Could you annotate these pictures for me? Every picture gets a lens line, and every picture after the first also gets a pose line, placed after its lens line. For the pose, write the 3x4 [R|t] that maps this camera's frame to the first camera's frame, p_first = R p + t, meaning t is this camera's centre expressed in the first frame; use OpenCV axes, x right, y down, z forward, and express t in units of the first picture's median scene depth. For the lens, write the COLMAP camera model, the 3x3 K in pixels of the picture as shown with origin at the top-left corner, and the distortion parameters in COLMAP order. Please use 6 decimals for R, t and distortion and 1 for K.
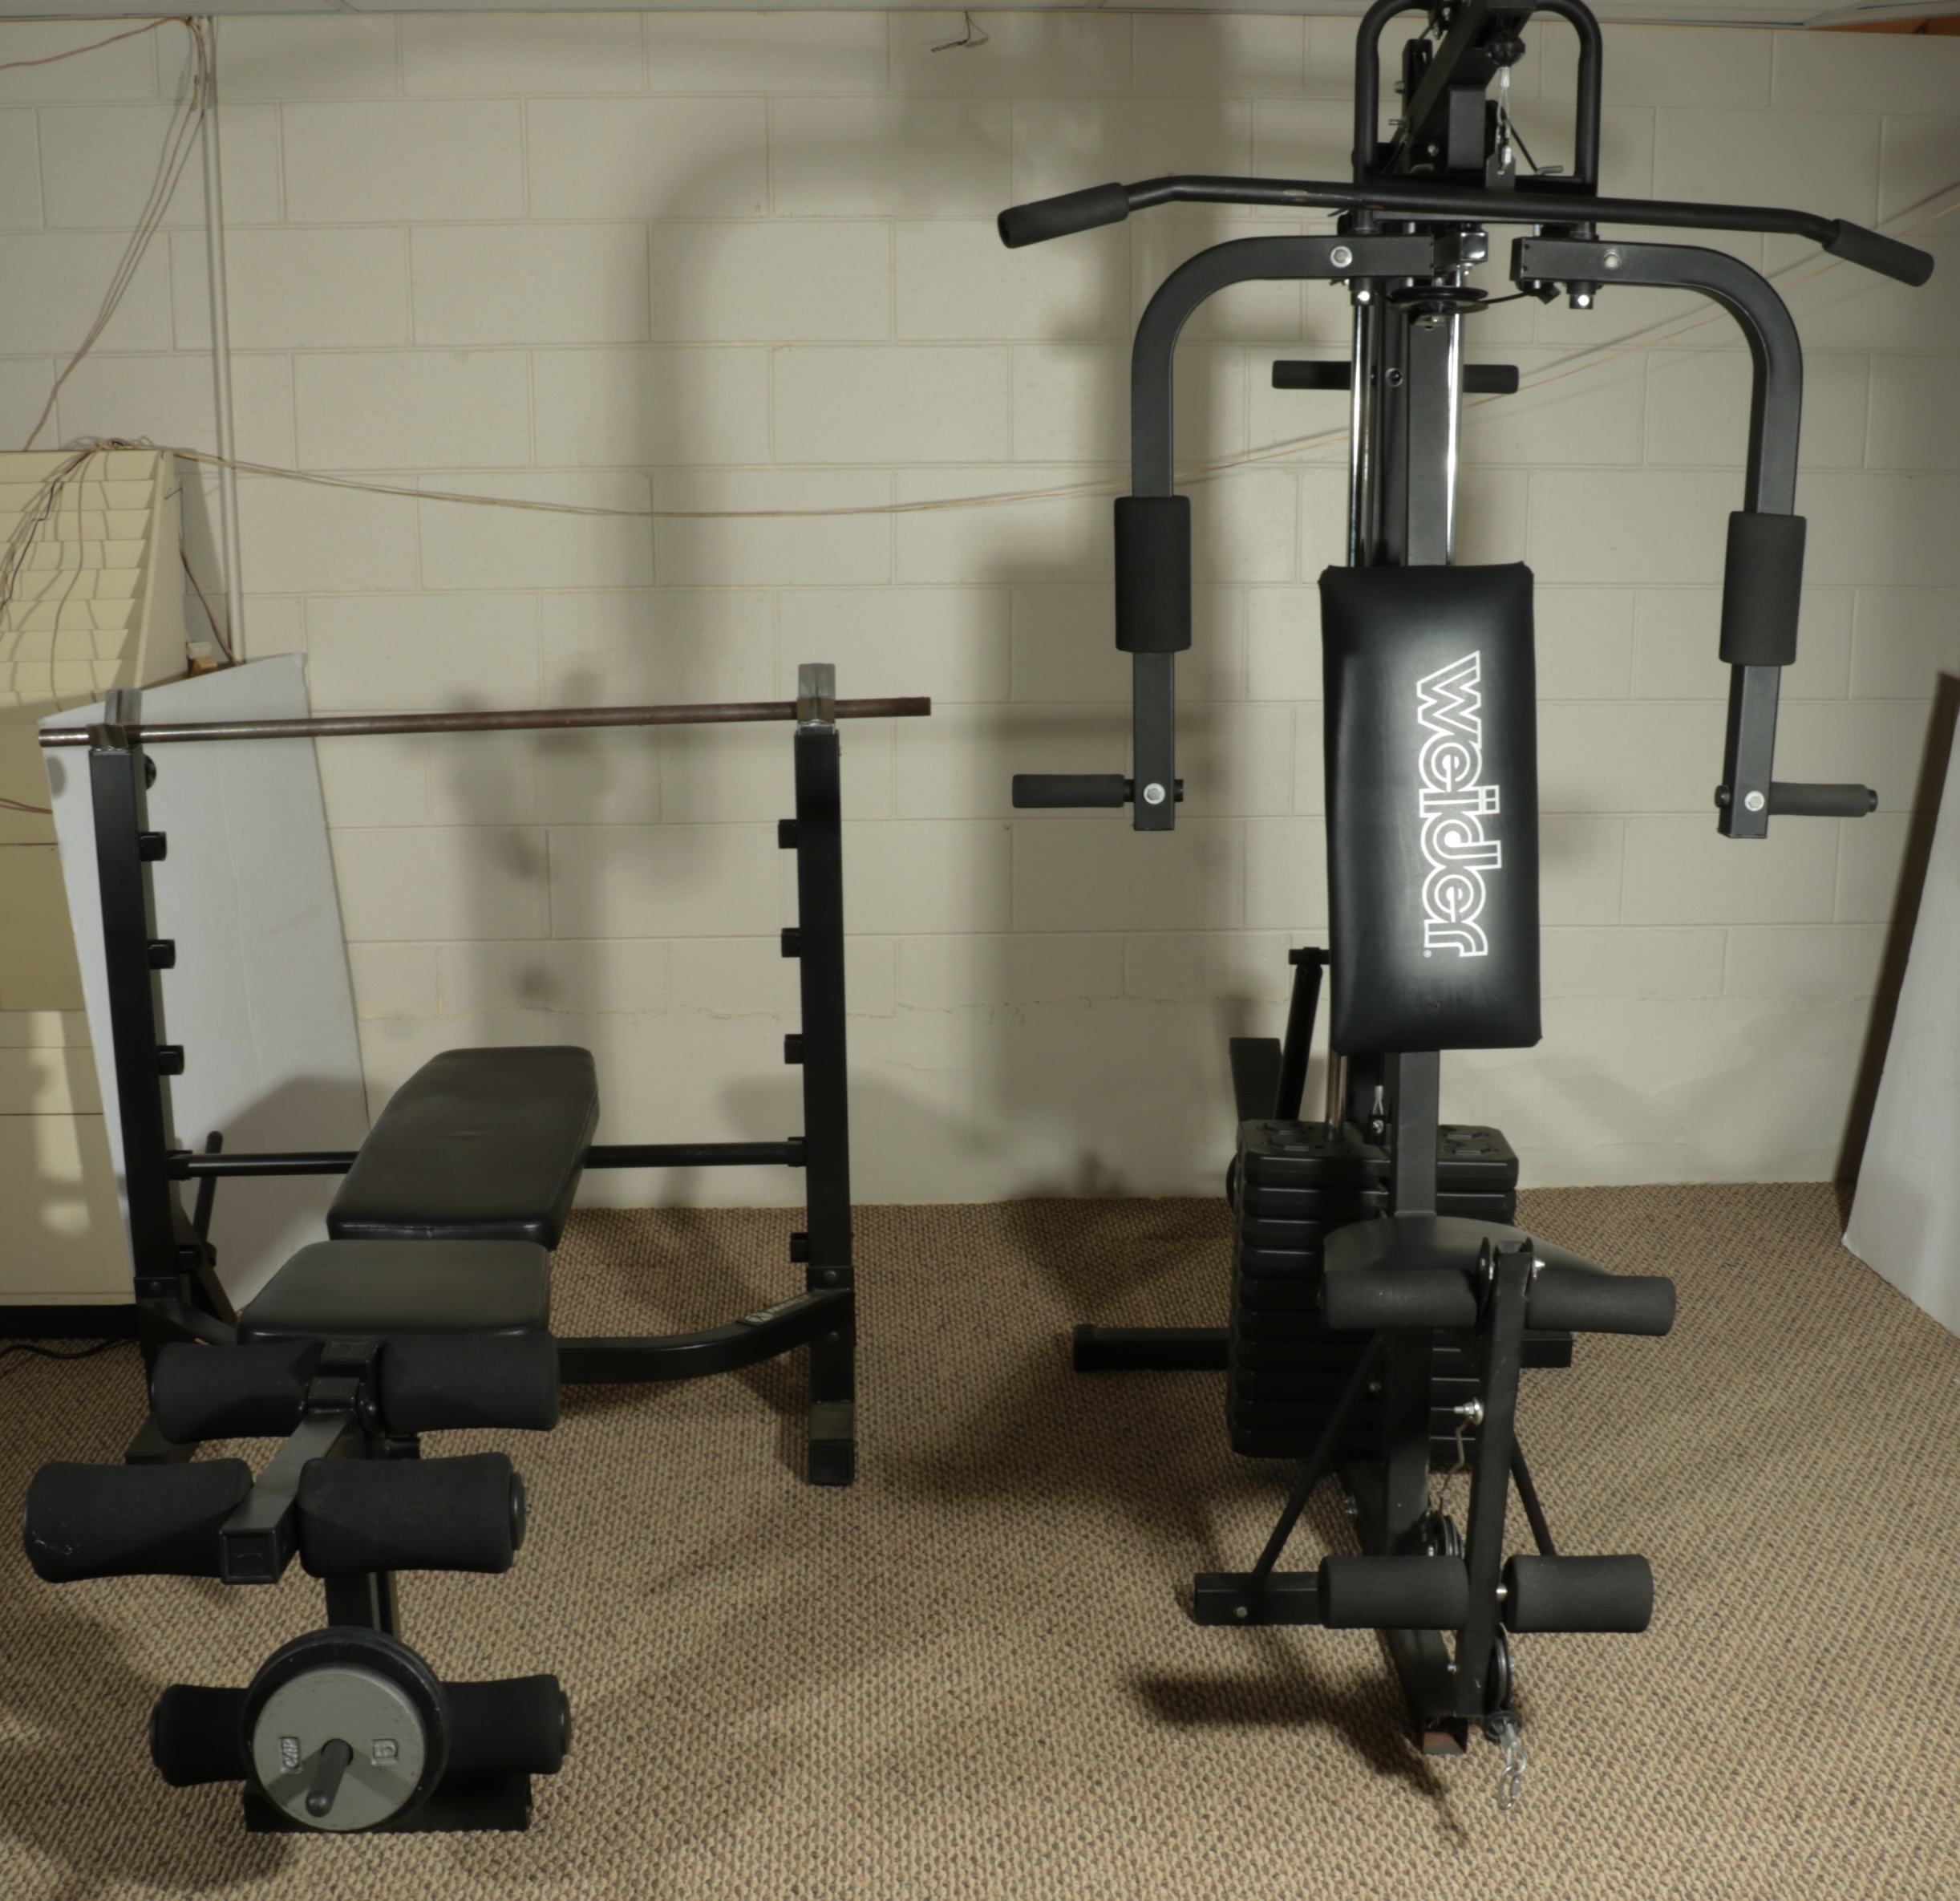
lens RADIAL K [[2464.2, 0, 1036.8], [0, 2464.2, 957.4], [0, 0, 1]] dist [-0.132416, 0.000000]
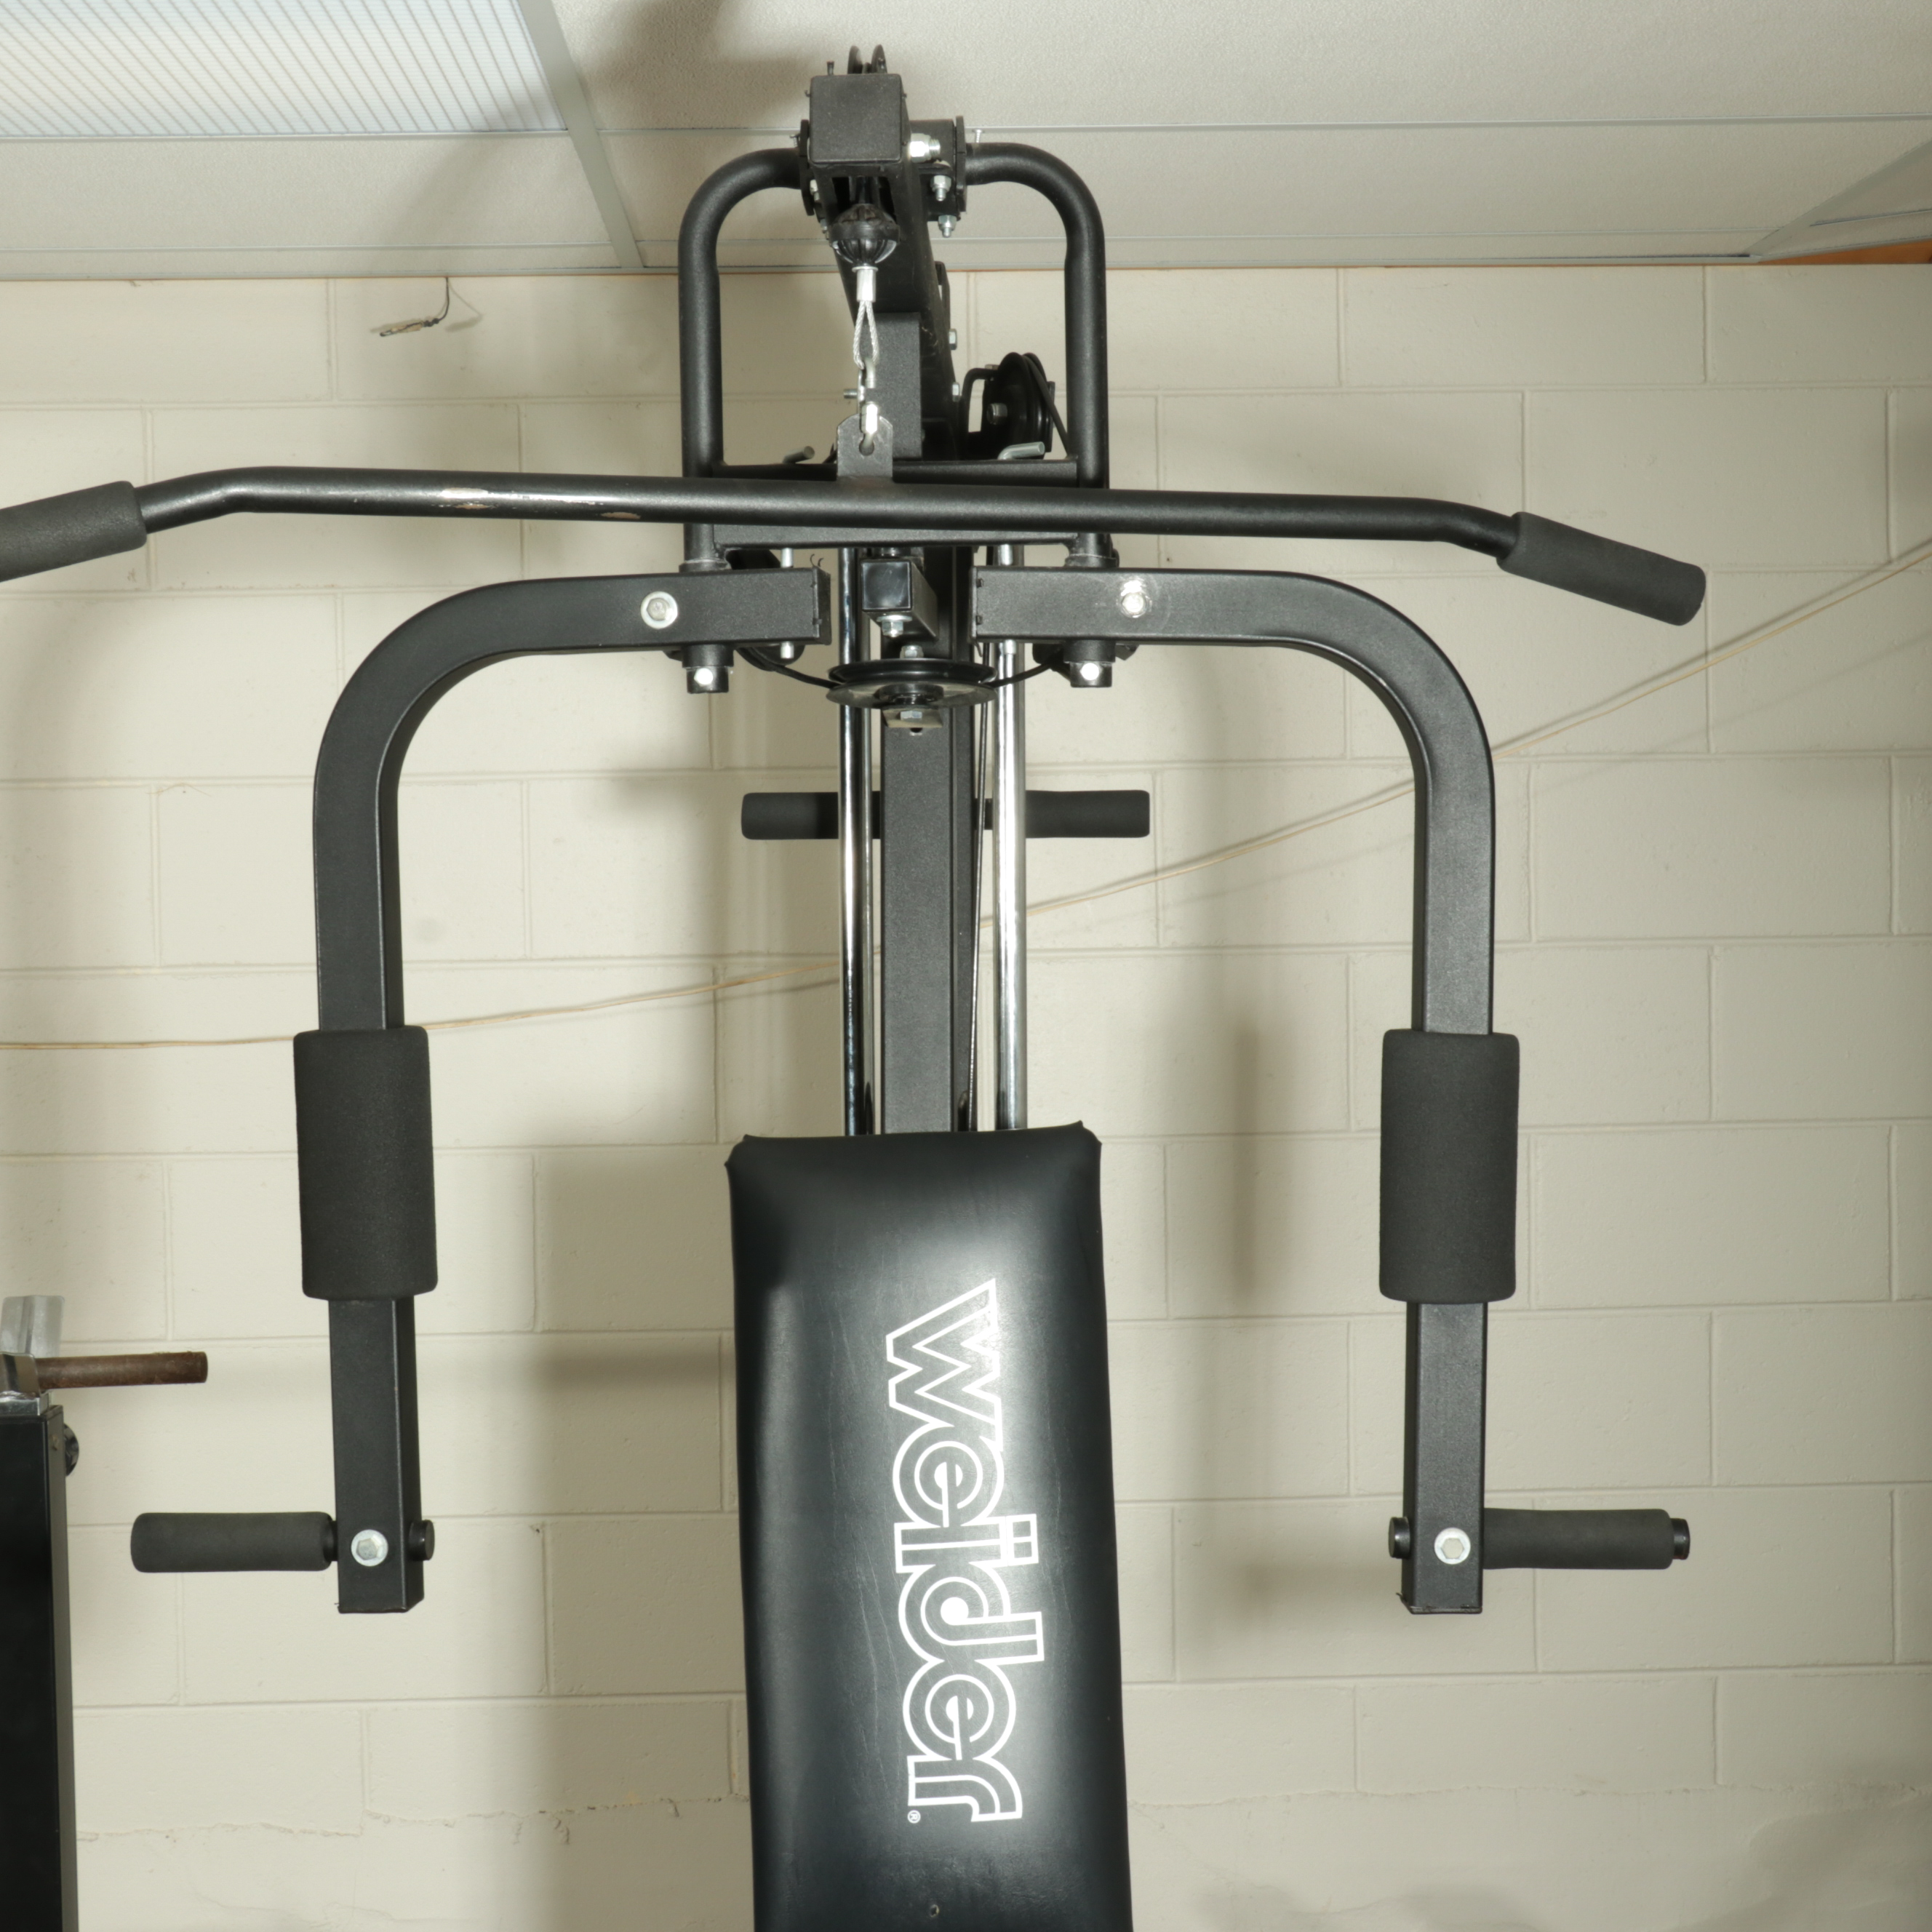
lens RADIAL K [[3369.6, 0, 963.8], [0, 3369.6, 972.9], [0, 0, 1]] dist [-0.058412, 0.000000]
pose [[0.999549, -0.014786, -0.026128, 0.194785], [0.009571, 0.981834, -0.189498, -0.045885], [0.028455, 0.189163, 0.981533, 0.209284]]
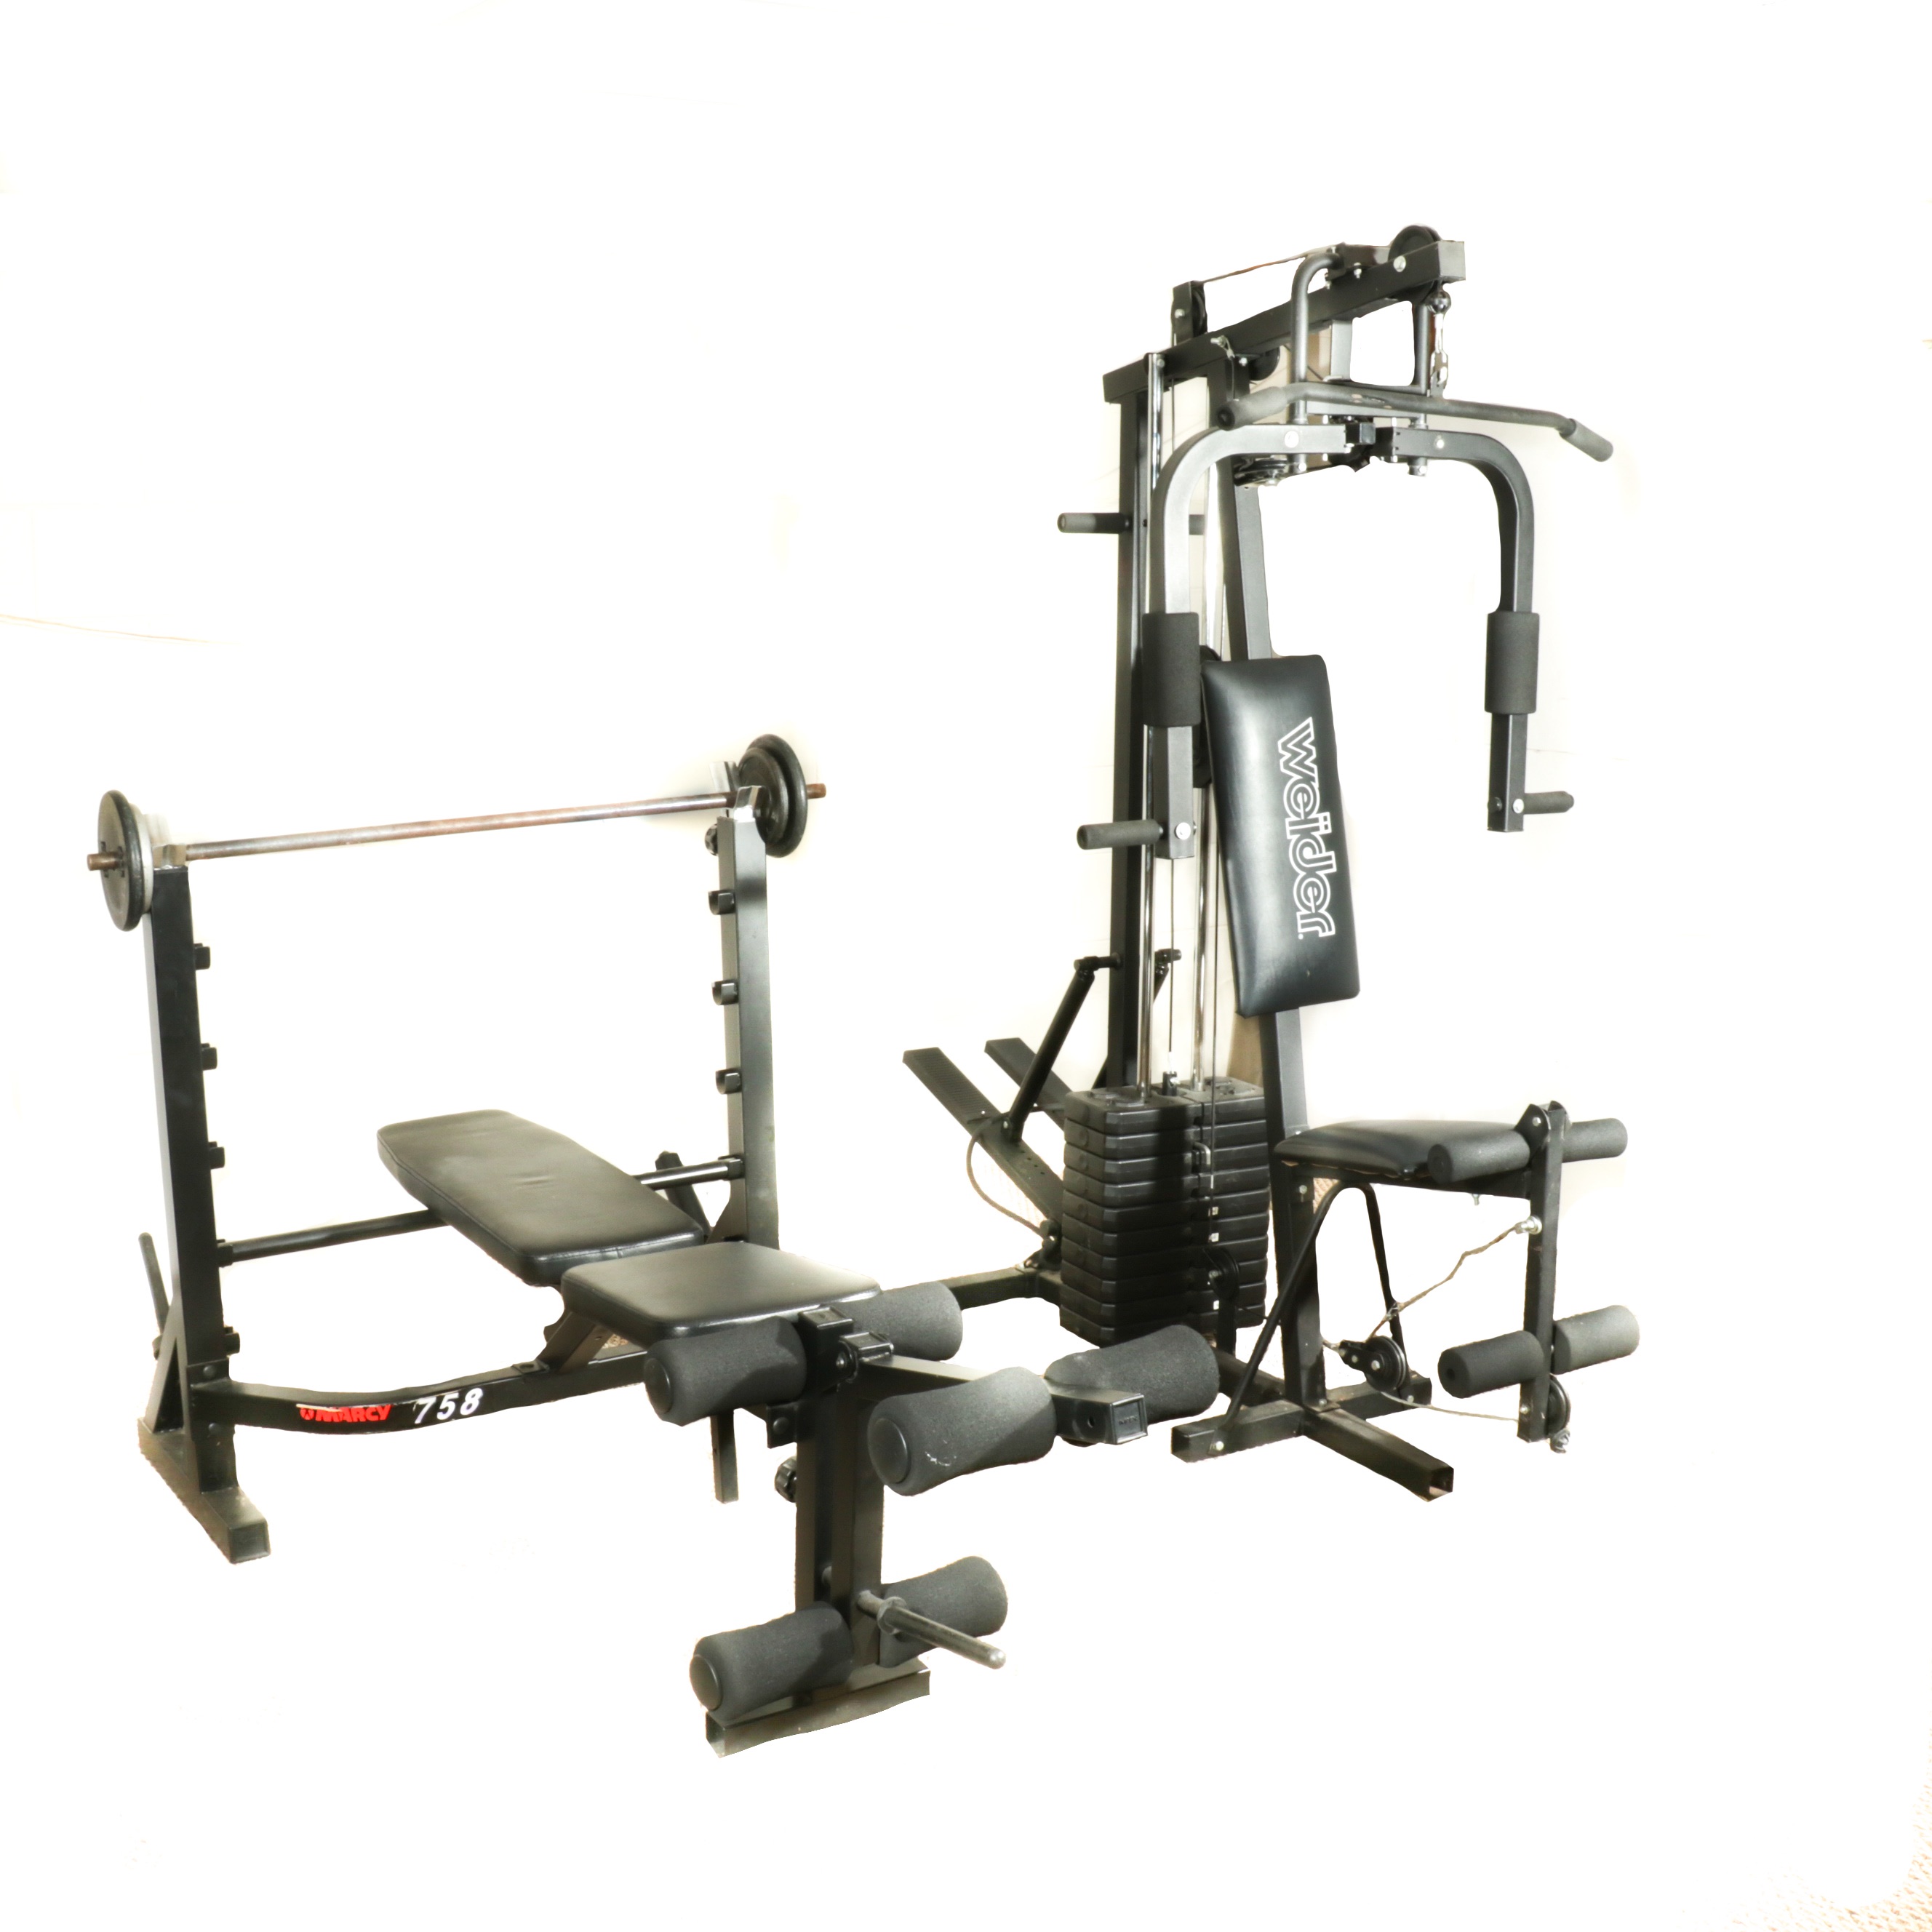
lens RADIAL K [[2264.8, 0, 967.1], [0, 2264.8, 964.9], [0, 0, 1]] dist [-0.162466, 0.000000]
pose [[0.868198, -0.098902, 0.486262, -0.628122], [0.120166, 0.992673, -0.012647, 0.007817], [-0.481448, 0.069412, 0.873722, -0.019305]]
